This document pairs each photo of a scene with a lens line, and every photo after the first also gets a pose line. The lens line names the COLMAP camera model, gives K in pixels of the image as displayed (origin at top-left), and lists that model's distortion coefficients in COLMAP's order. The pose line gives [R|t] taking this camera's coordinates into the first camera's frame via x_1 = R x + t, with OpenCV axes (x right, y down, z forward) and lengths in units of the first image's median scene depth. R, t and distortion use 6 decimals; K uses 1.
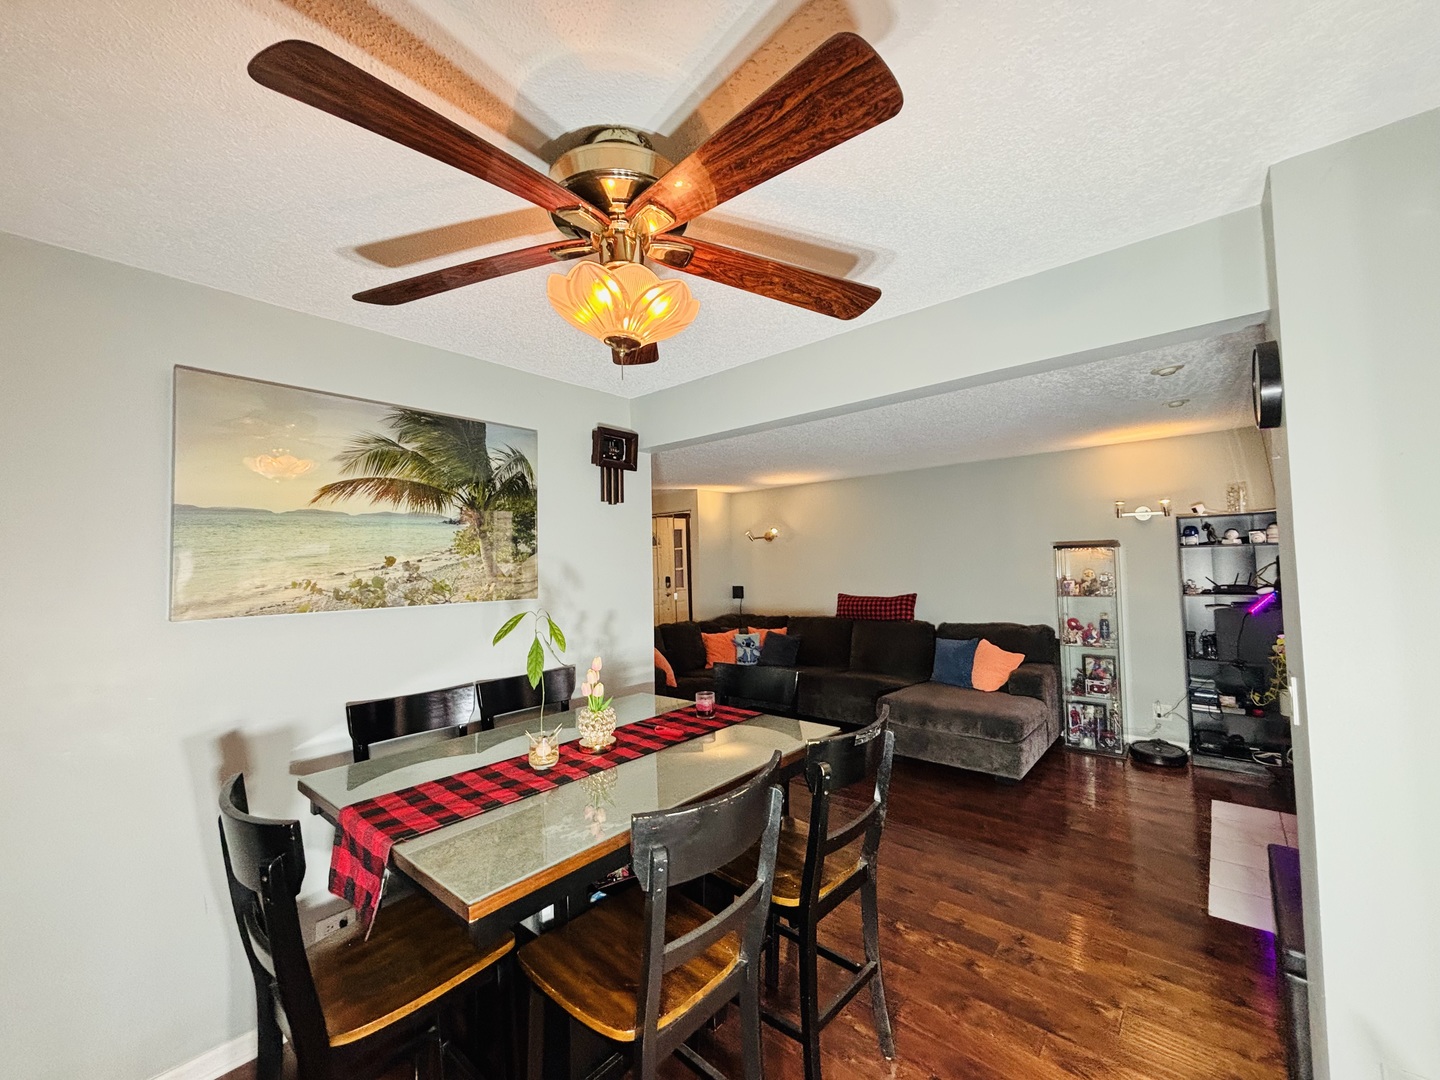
lens RADIAL K [[578.0, 0, 722.6], [0, 578.0, 540.4], [0, 0, 1]] dist [0.004437, -0.002363]
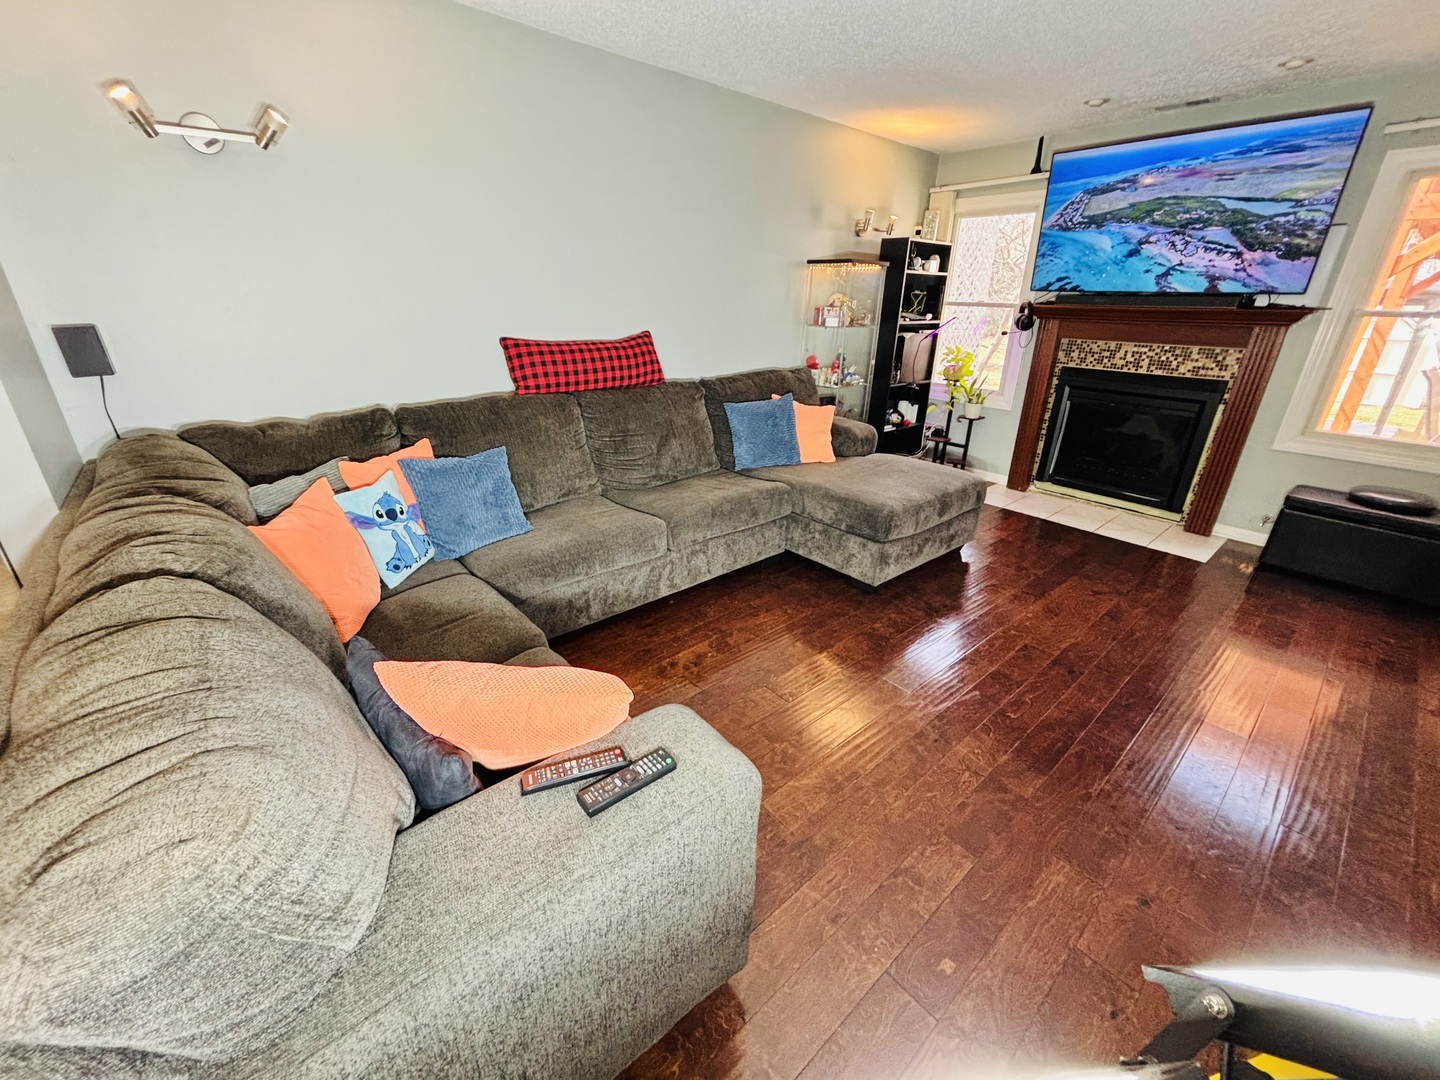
lens RADIAL K [[578.0, 0, 725.5], [0, 578.0, 539.1], [0, 0, 1]] dist [0.004437, -0.002363]
pose [[0.137672, -0.362193, 0.921880, -0.648253], [-0.062192, 0.925745, 0.372999, 0.163534], [-0.988523, -0.108685, 0.104924, 2.132462]]
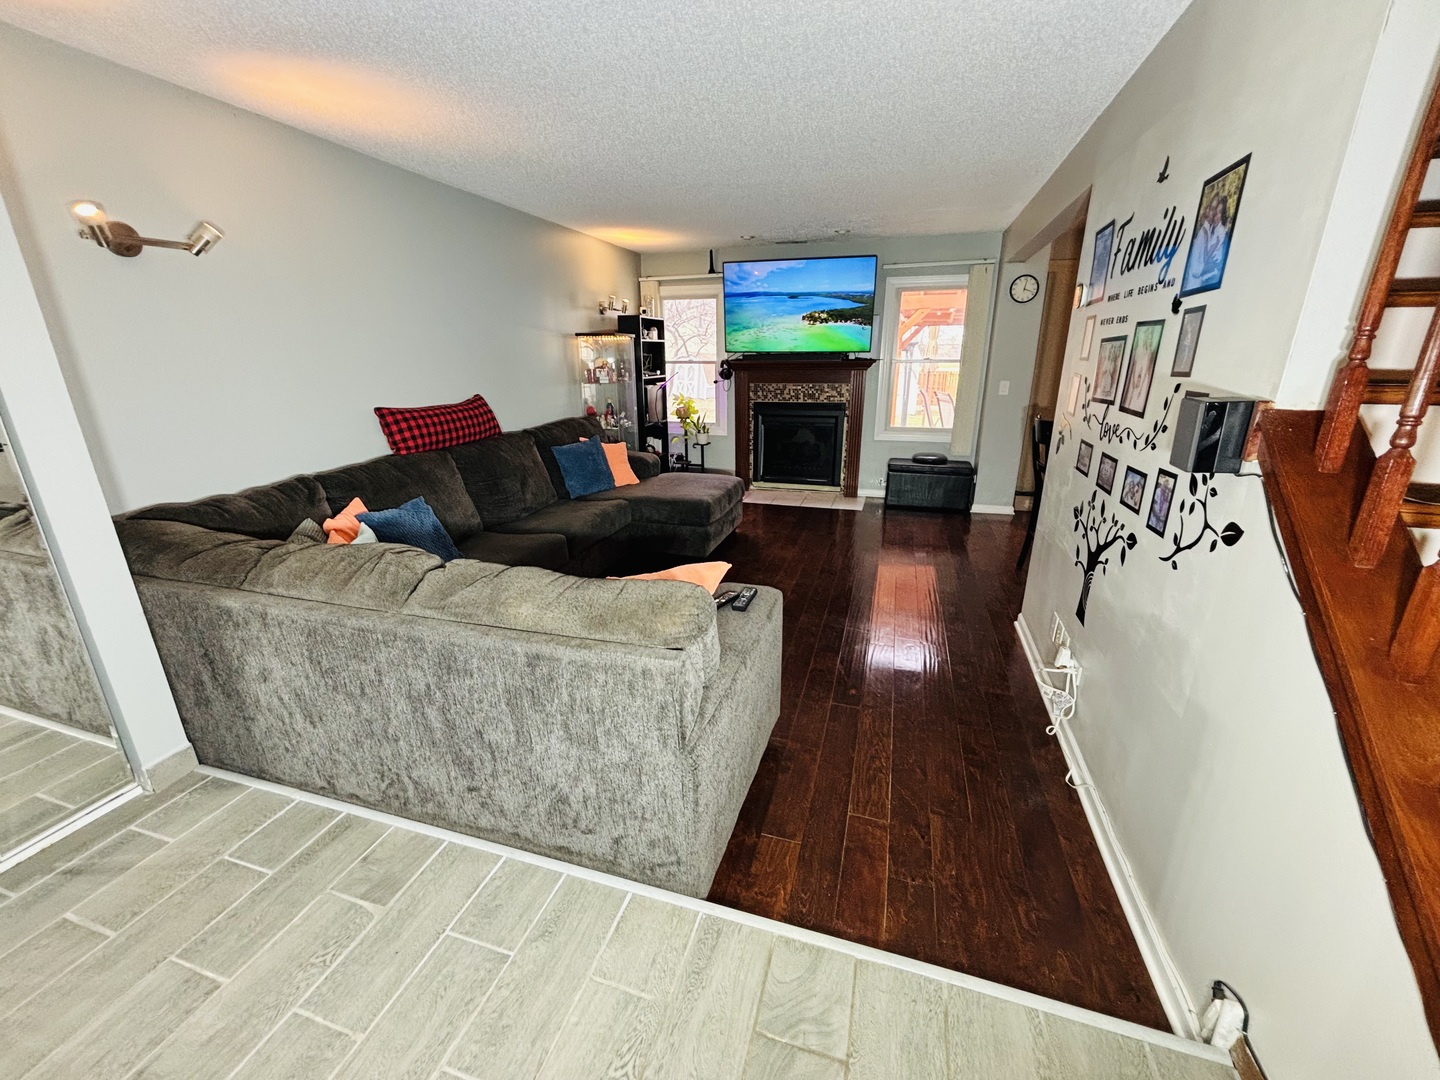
lens RADIAL K [[578.0, 0, 722.8], [0, 578.0, 551.7], [0, 0, 1]] dist [0.004437, -0.002363]
pose [[-0.408765, -0.274462, 0.870392, -1.079986], [-0.022457, 0.956444, 0.291050, 0.162367], [-0.912363, 0.099424, -0.397124, 2.599465]]
